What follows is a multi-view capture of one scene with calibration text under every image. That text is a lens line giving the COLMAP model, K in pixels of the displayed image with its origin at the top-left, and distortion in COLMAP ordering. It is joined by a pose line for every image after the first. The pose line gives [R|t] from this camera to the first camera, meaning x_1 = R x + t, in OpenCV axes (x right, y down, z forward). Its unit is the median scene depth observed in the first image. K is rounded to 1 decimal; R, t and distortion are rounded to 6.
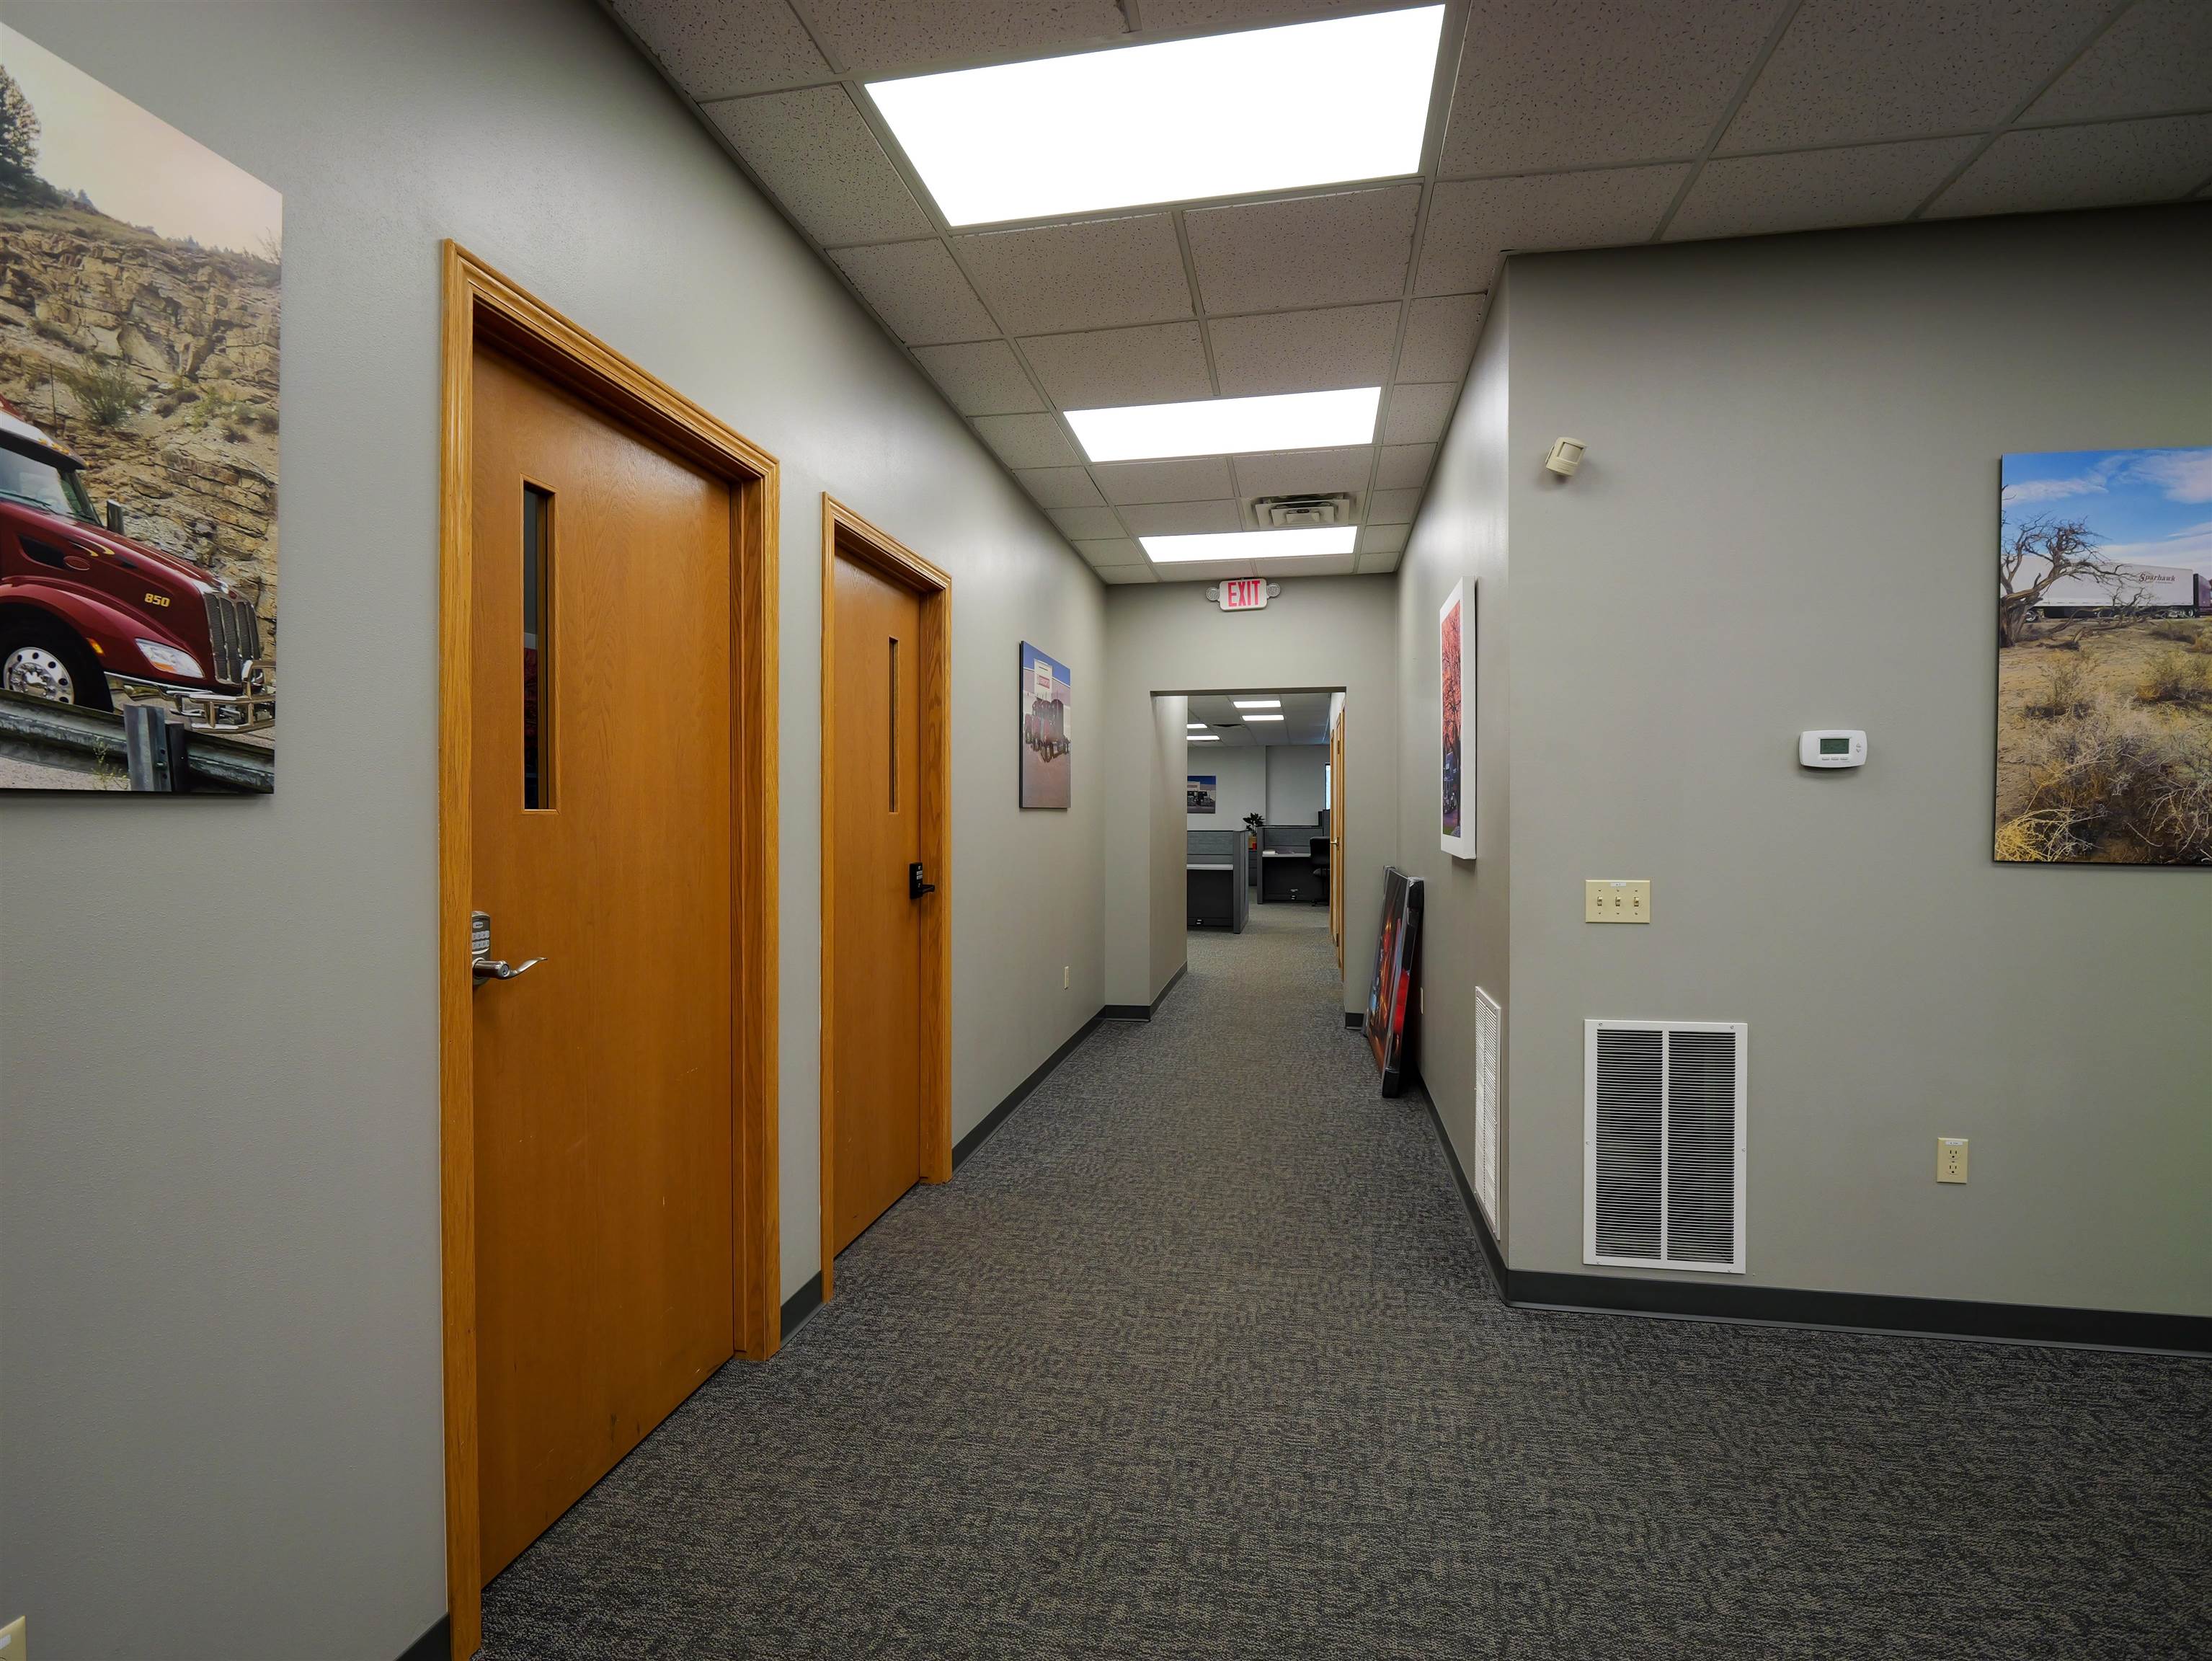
lens RADIAL K [[1074.7, 0, 1096.6], [0, 1074.7, 827.0], [0, 0, 1]] dist [-0.027239, -0.000171]
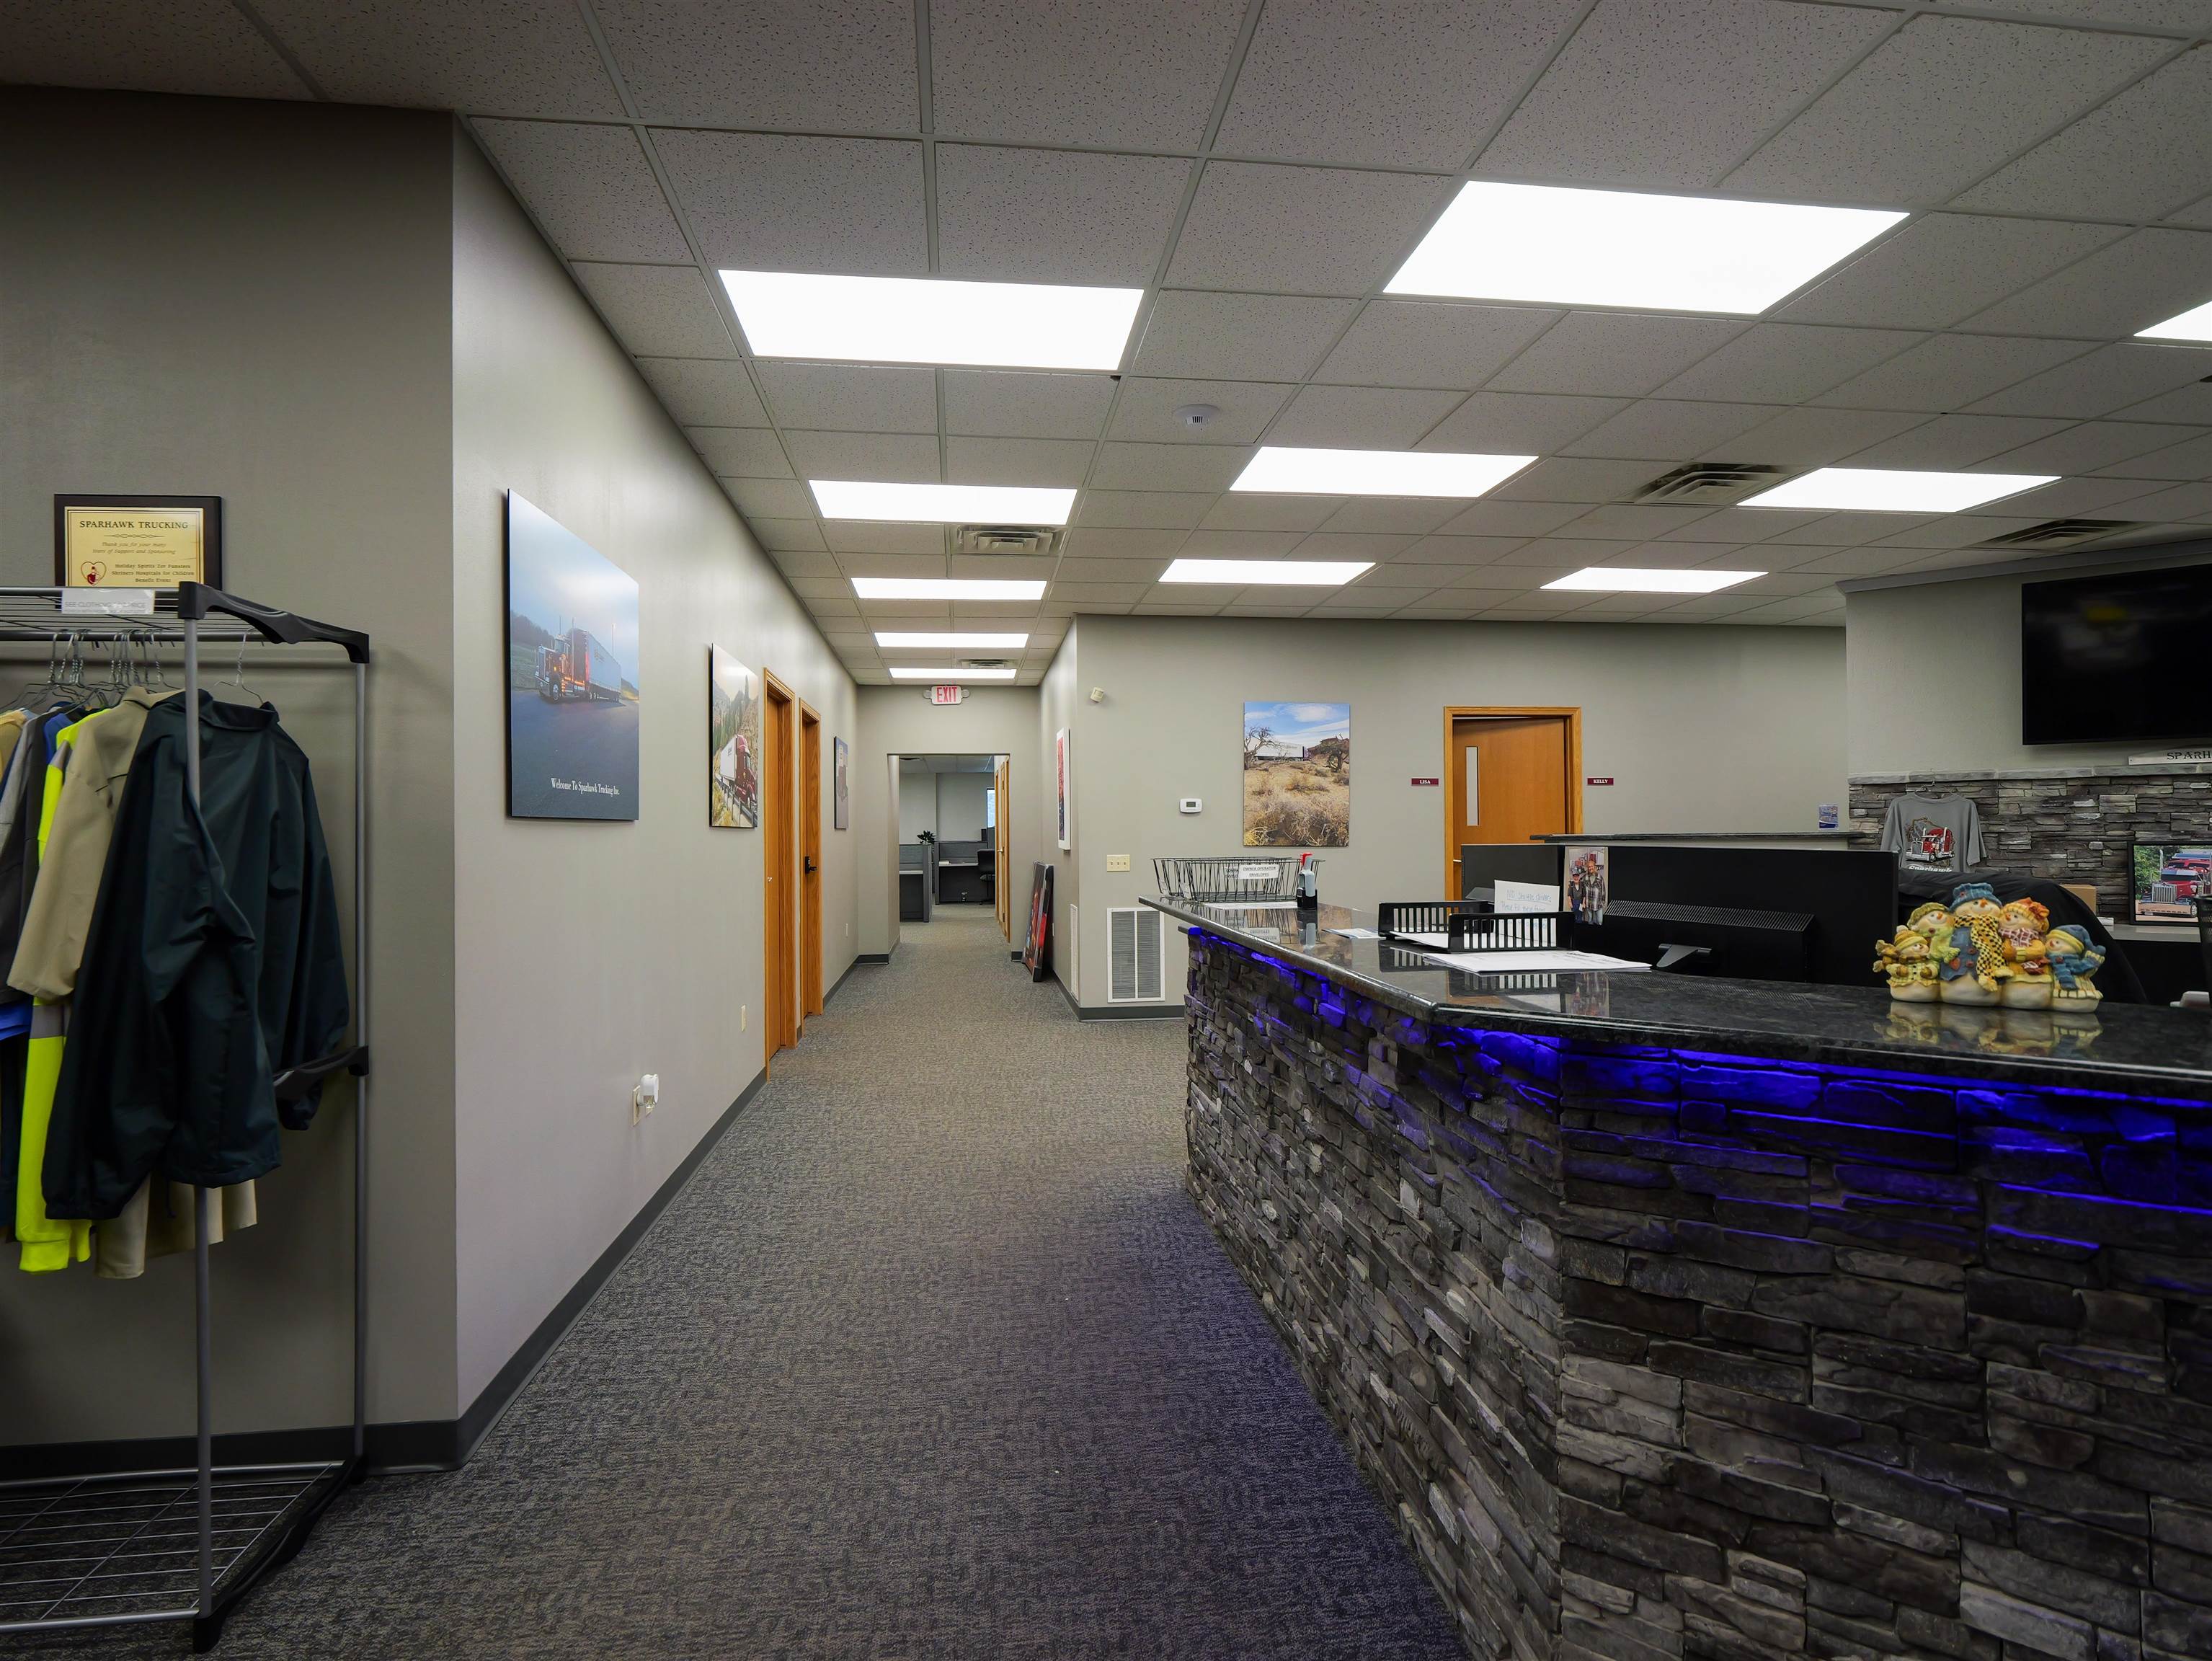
lens RADIAL K [[1118.5, 0, 1093.2], [0, 1118.5, 823.9], [0, 0, 1]] dist [-0.015052, -0.000892]
pose [[0.951578, -0.004361, 0.307376, -0.300379], [0.010271, 0.999792, -0.017612, 0.015317], [-0.307236, 0.019916, 0.951425, -1.155846]]
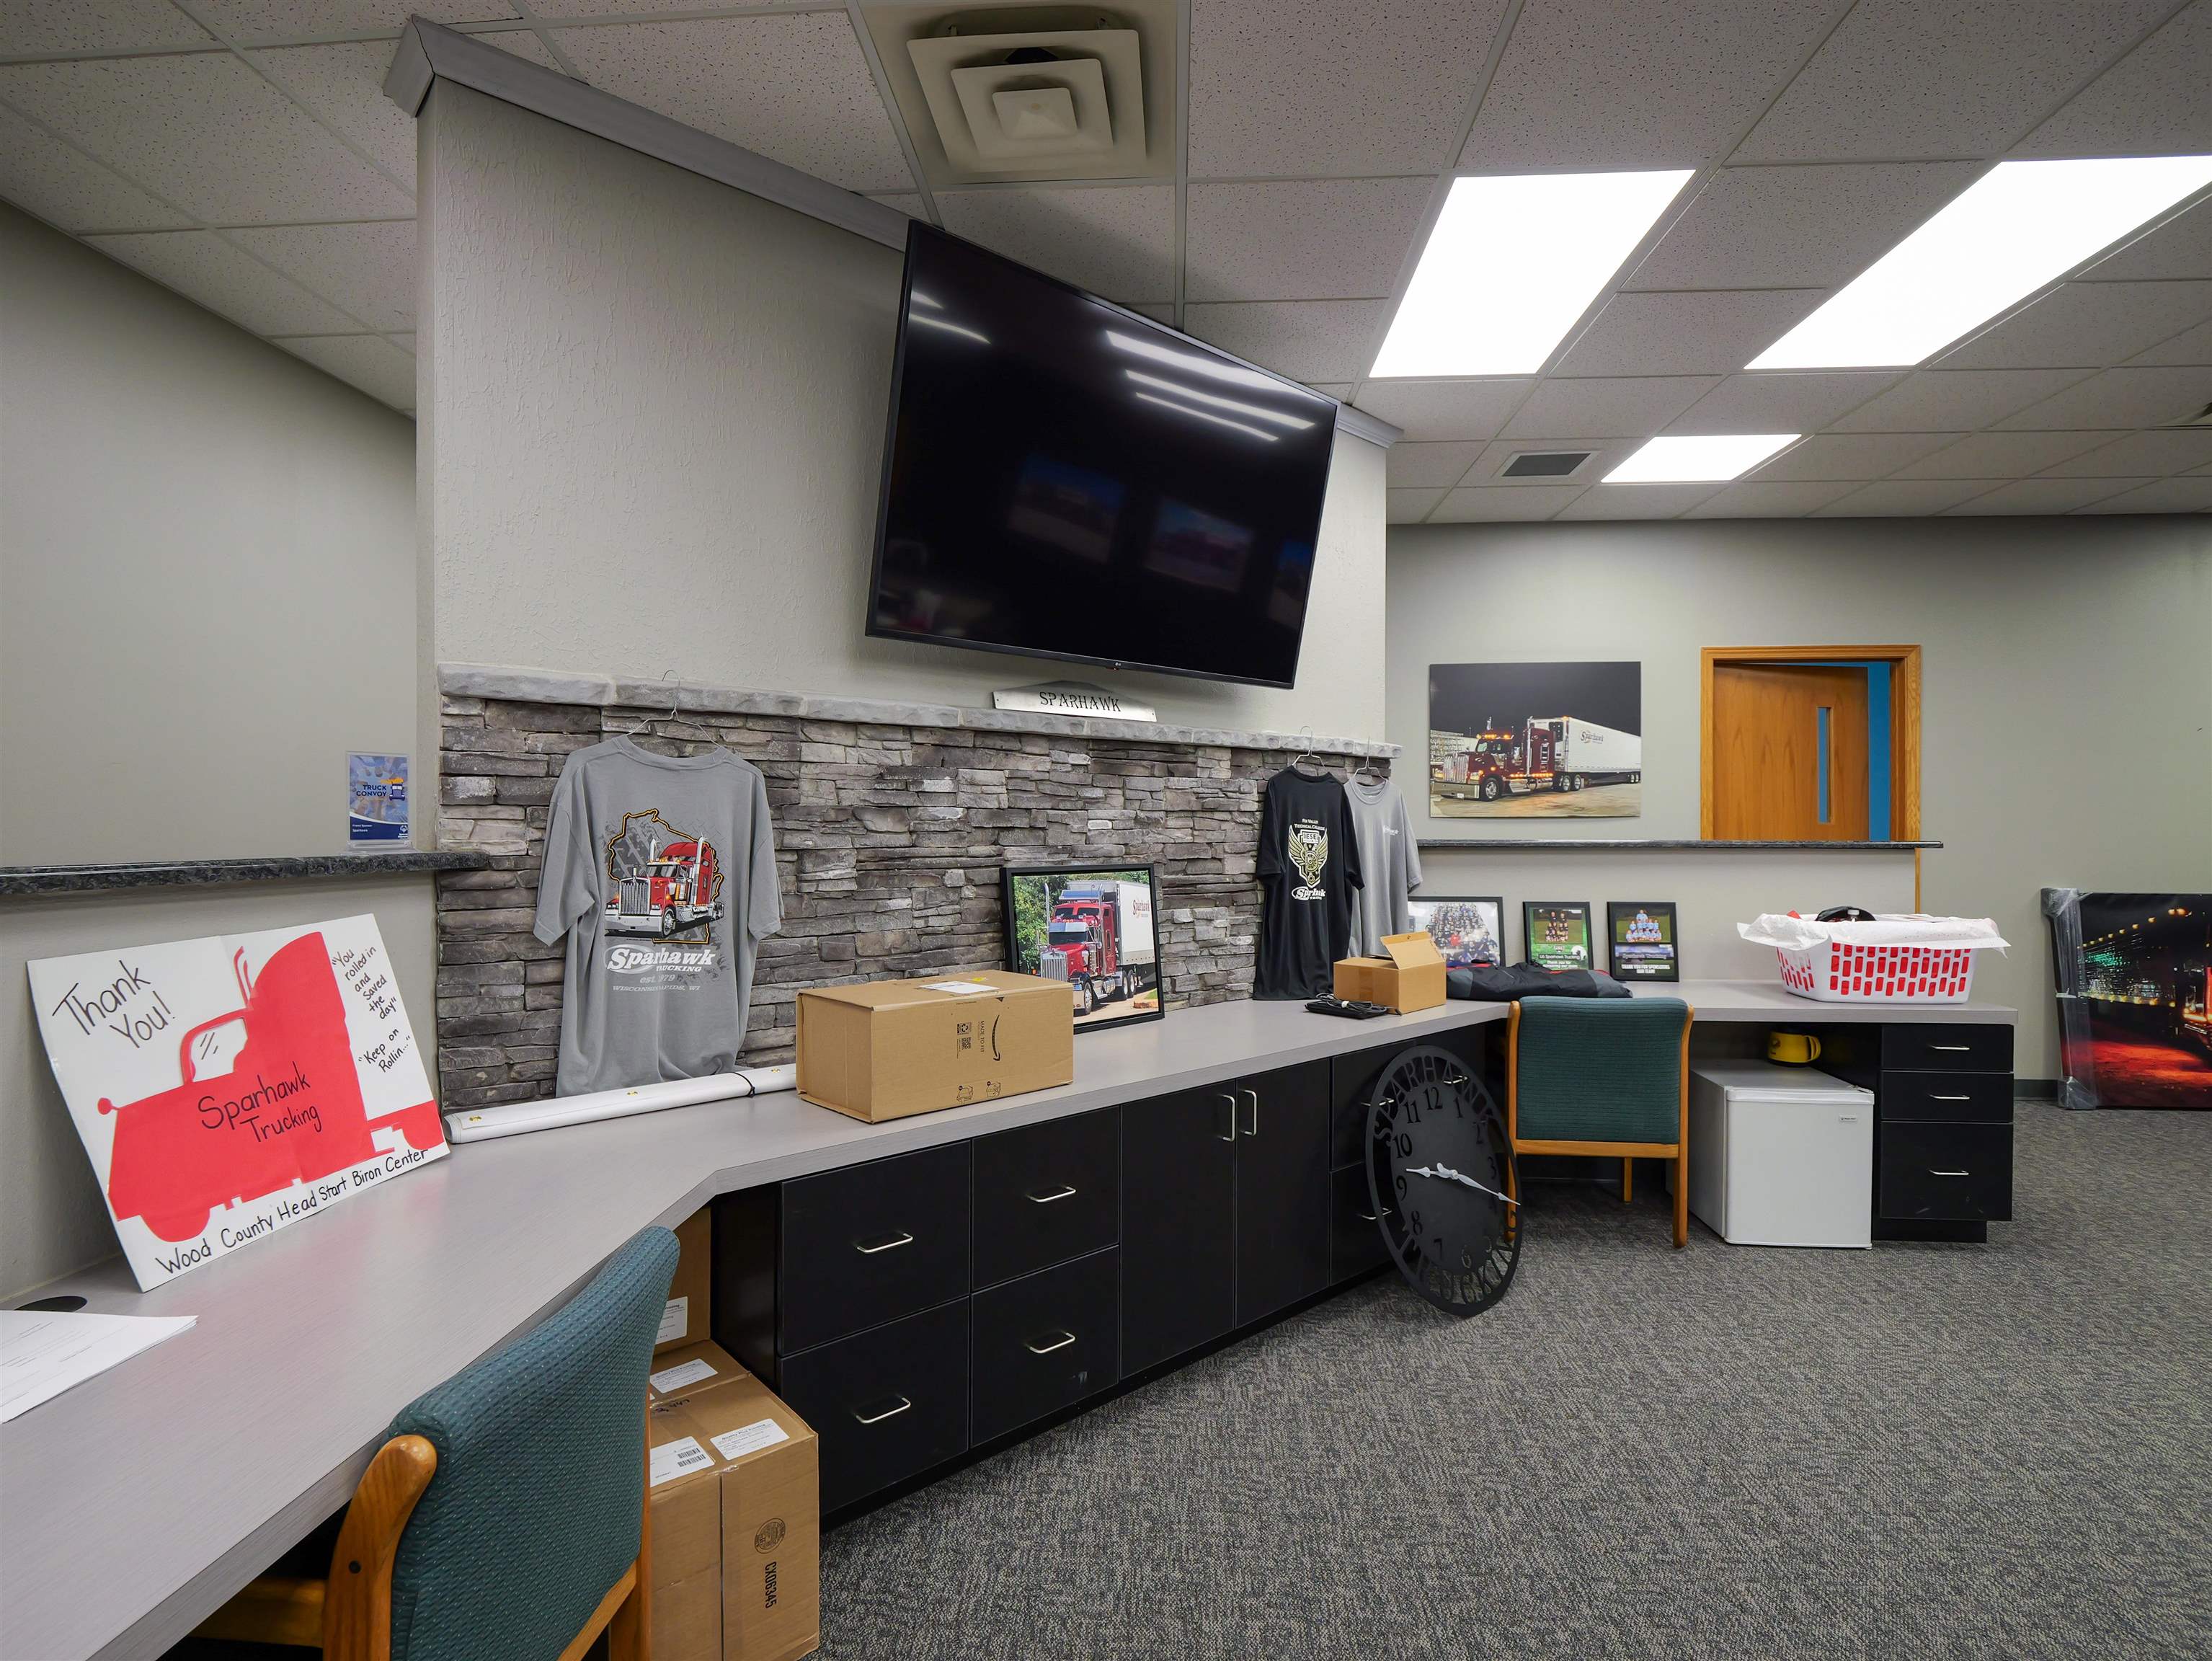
lens RADIAL K [[1118.5, 0, 1093.0], [0, 1118.5, 827.7], [0, 0, 1]] dist [-0.015052, -0.000892]
pose [[-0.132597, -0.001471, 0.991169, 0.790445], [0.008588, 0.999960, 0.002633, -0.000652], [-0.991133, 0.008861, -0.132579, -0.103767]]
